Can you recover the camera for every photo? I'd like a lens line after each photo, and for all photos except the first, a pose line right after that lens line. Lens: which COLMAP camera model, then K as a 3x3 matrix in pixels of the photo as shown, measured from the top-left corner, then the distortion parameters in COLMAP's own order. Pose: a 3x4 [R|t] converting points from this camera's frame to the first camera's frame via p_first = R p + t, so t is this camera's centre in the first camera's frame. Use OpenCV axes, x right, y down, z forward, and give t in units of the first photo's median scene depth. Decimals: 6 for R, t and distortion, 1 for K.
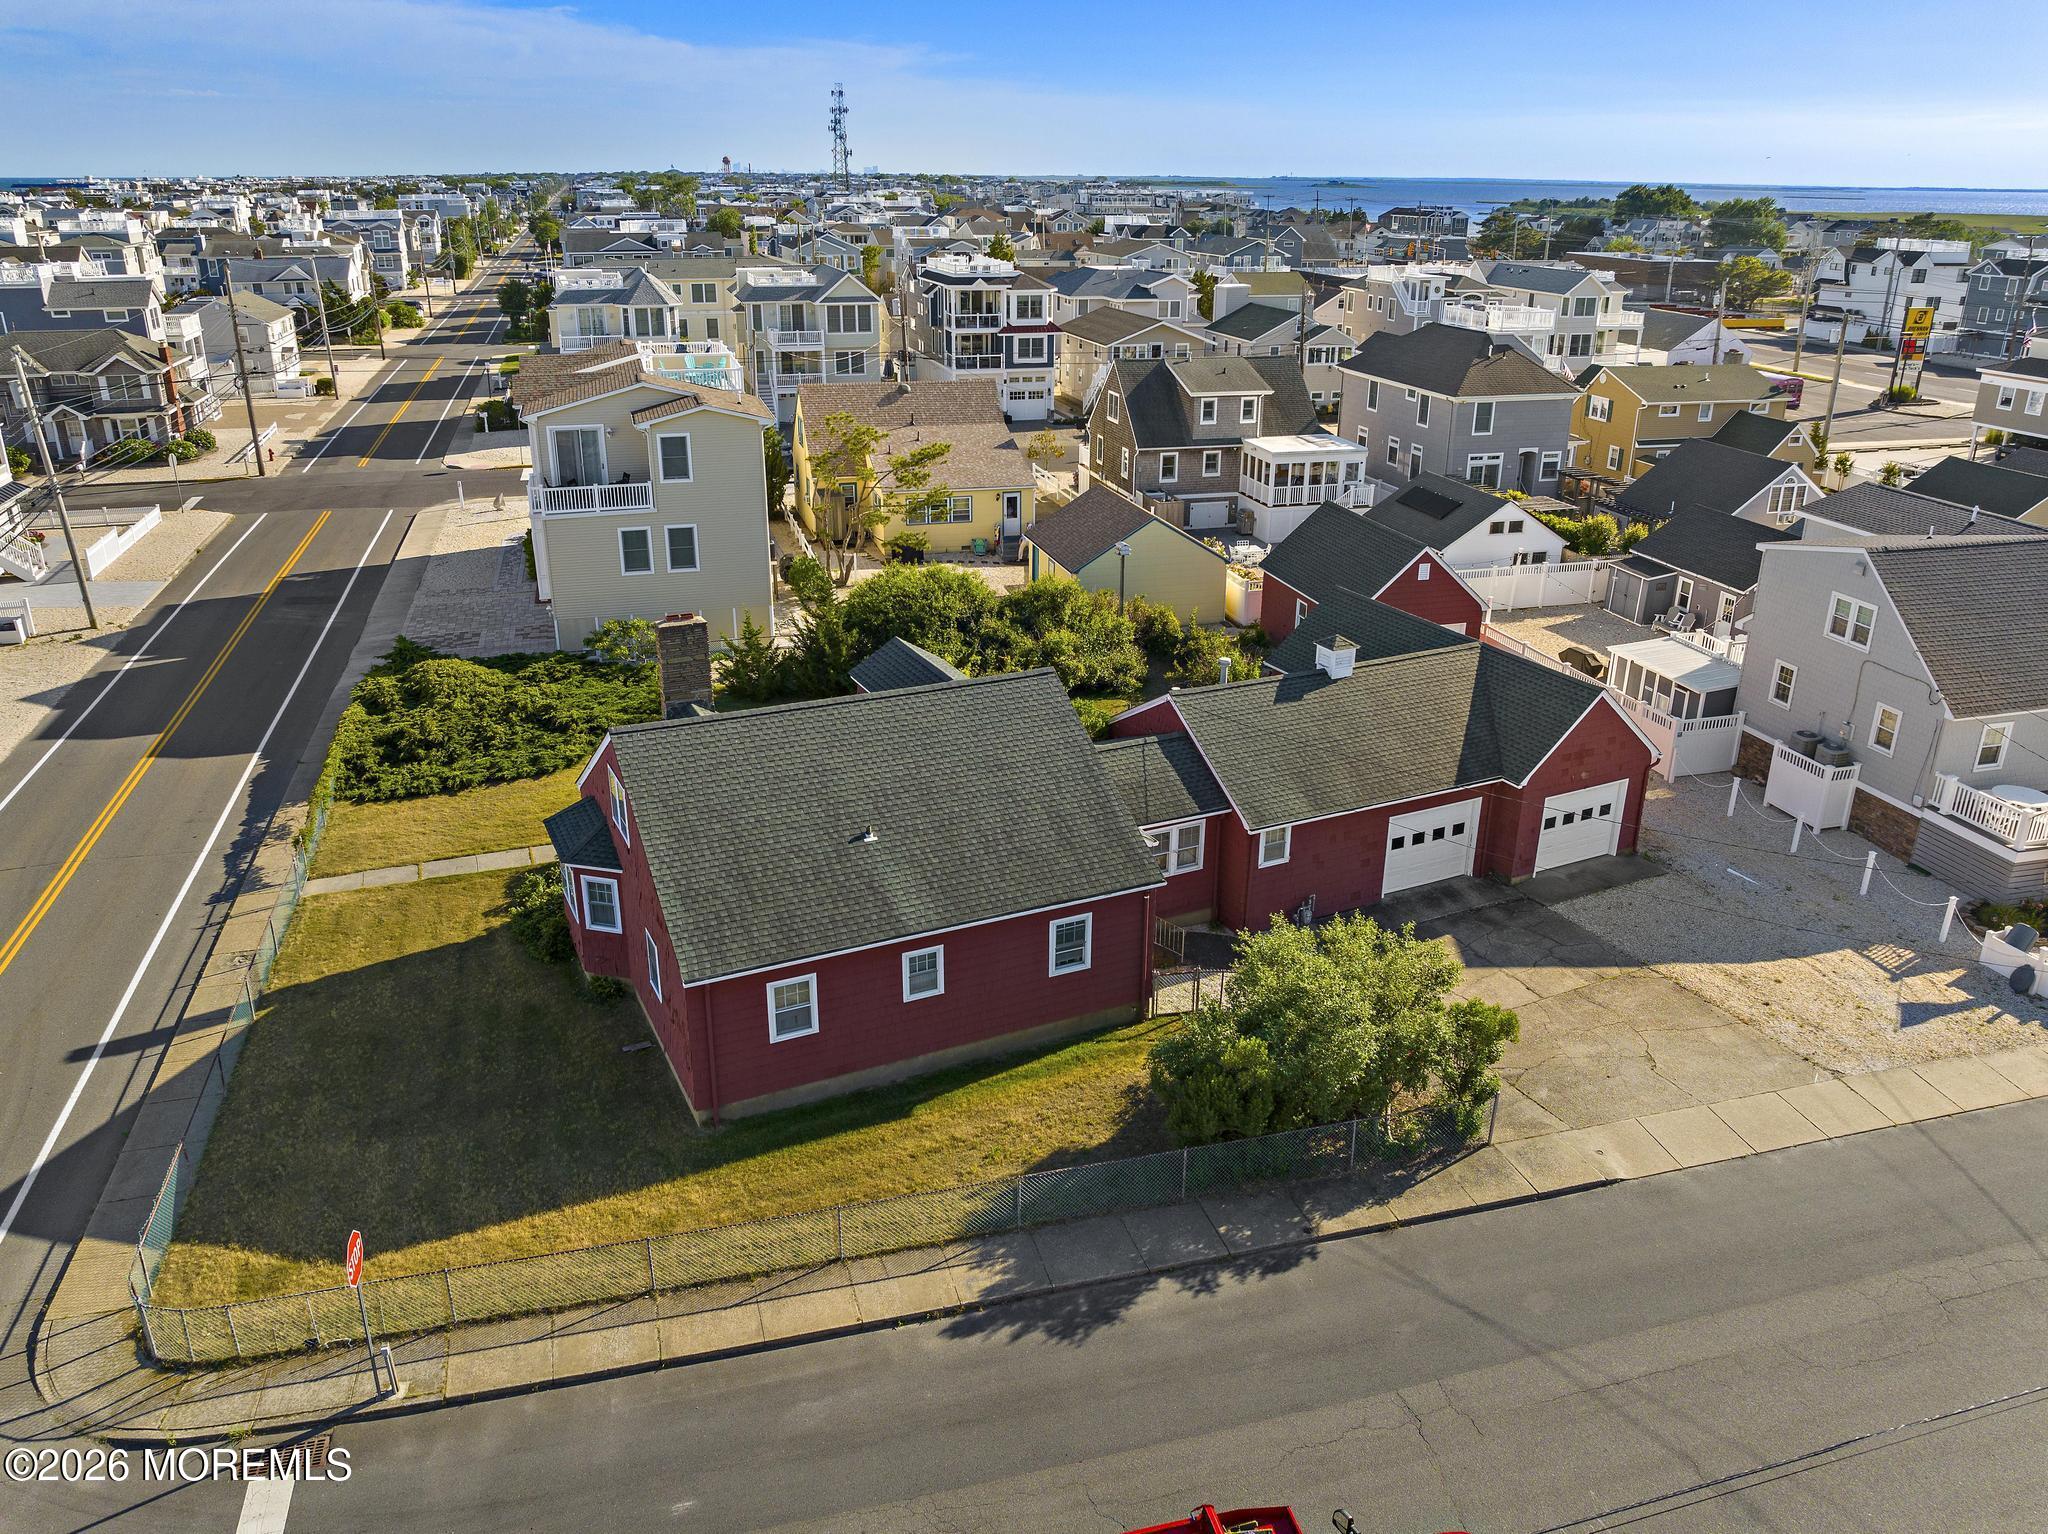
lens RADIAL K [[1484.0, 0, 1028.8], [0, 1484.0, 759.3], [0, 0, 1]] dist [-0.041814, -0.000865]
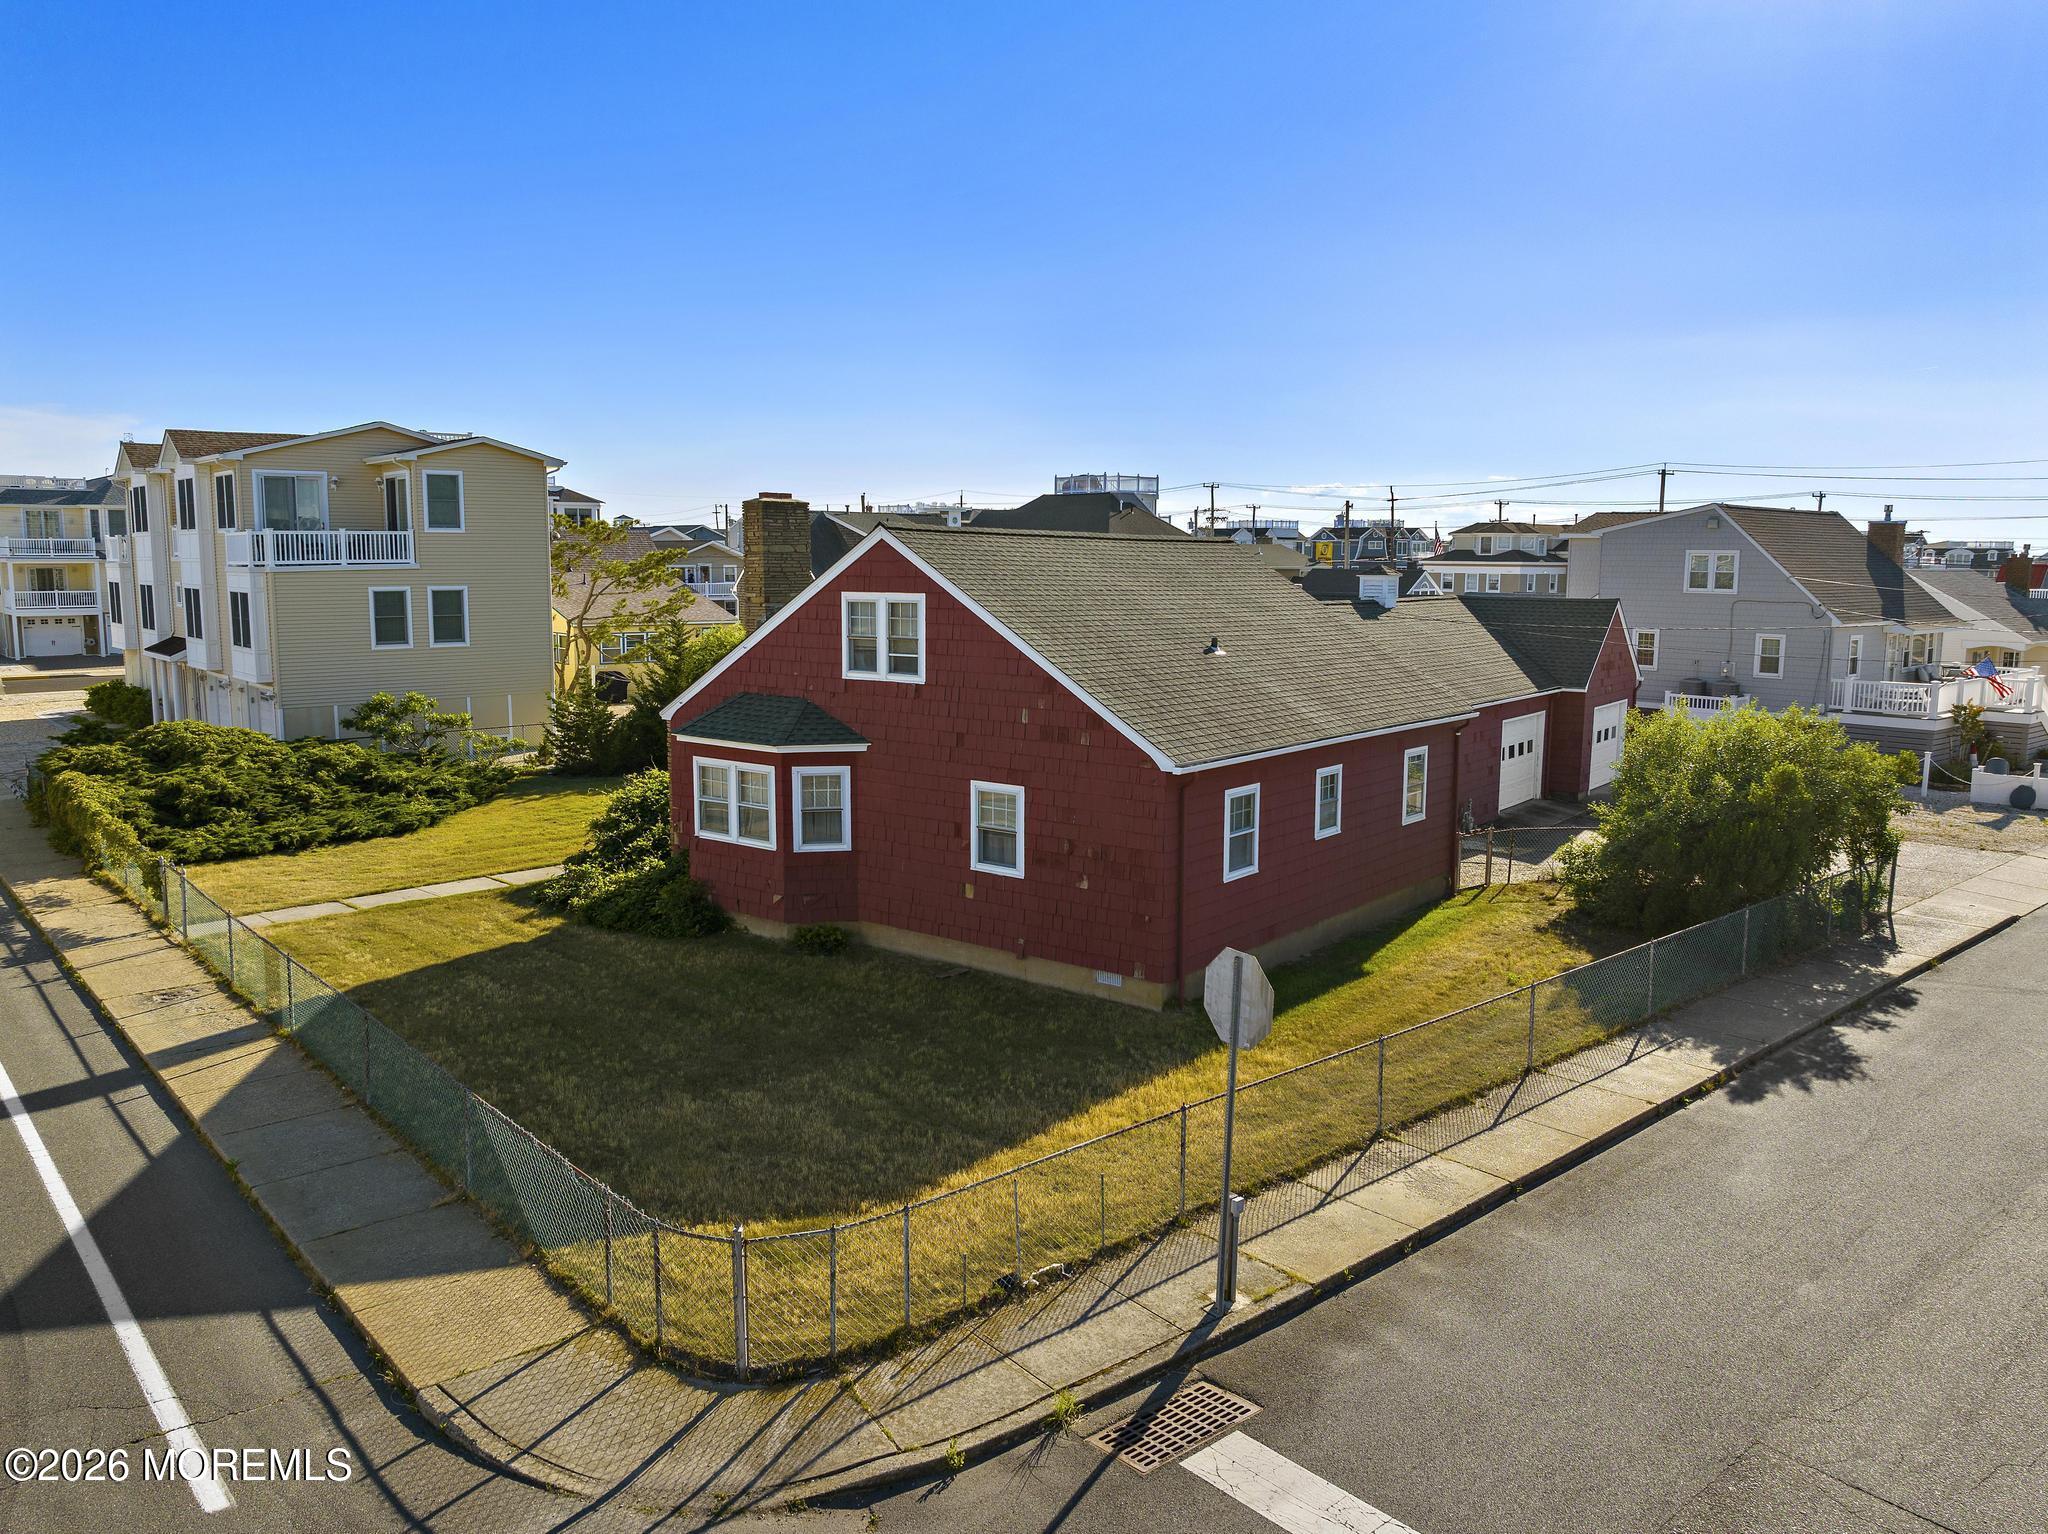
lens RADIAL K [[1476.1, 0, 1025.6], [0, 1476.1, 761.6], [0, 0, 1]] dist [-0.035004, -0.011005]
pose [[0.900163, -0.061815, 0.431145, -0.401865], [0.160953, 0.967020, -0.197399, 0.184017], [-0.404724, 0.247085, 0.880425, 0.271299]]
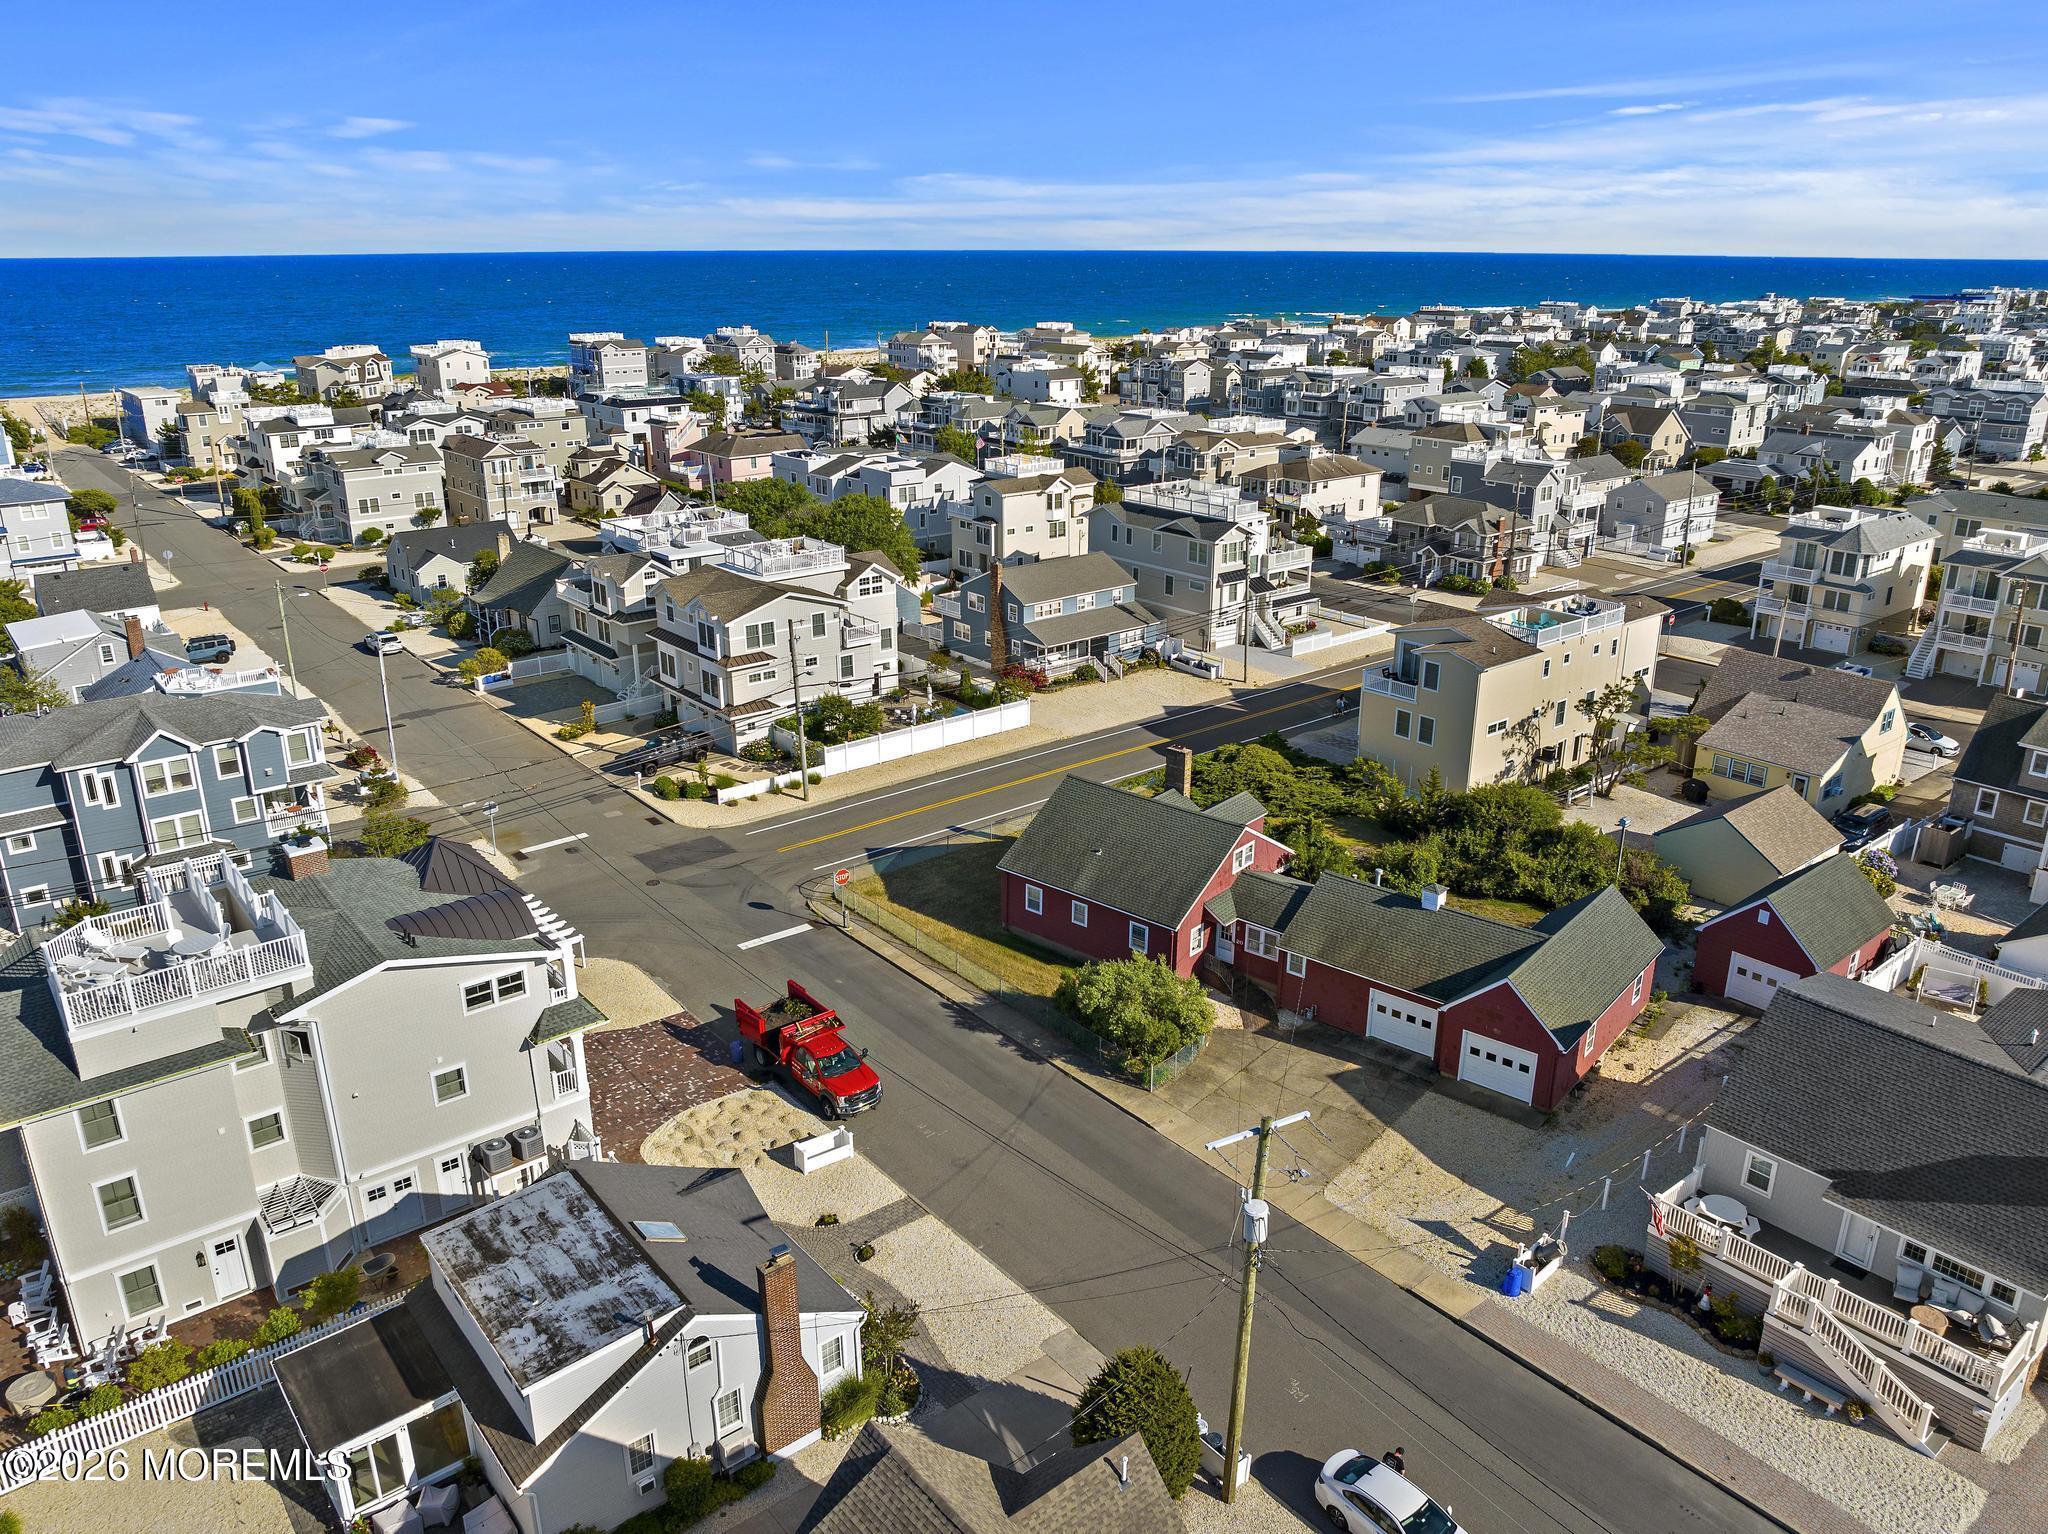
lens RADIAL K [[1469.9, 0, 1032.2], [0, 1469.9, 756.8], [0, 0, 1]] dist [-0.033707, -0.012597]
pose [[0.401852, 0.294409, -0.867086, 1.301878], [-0.335885, 0.928296, 0.159526, -0.302575], [0.851878, 0.227135, 0.471925, -0.132645]]
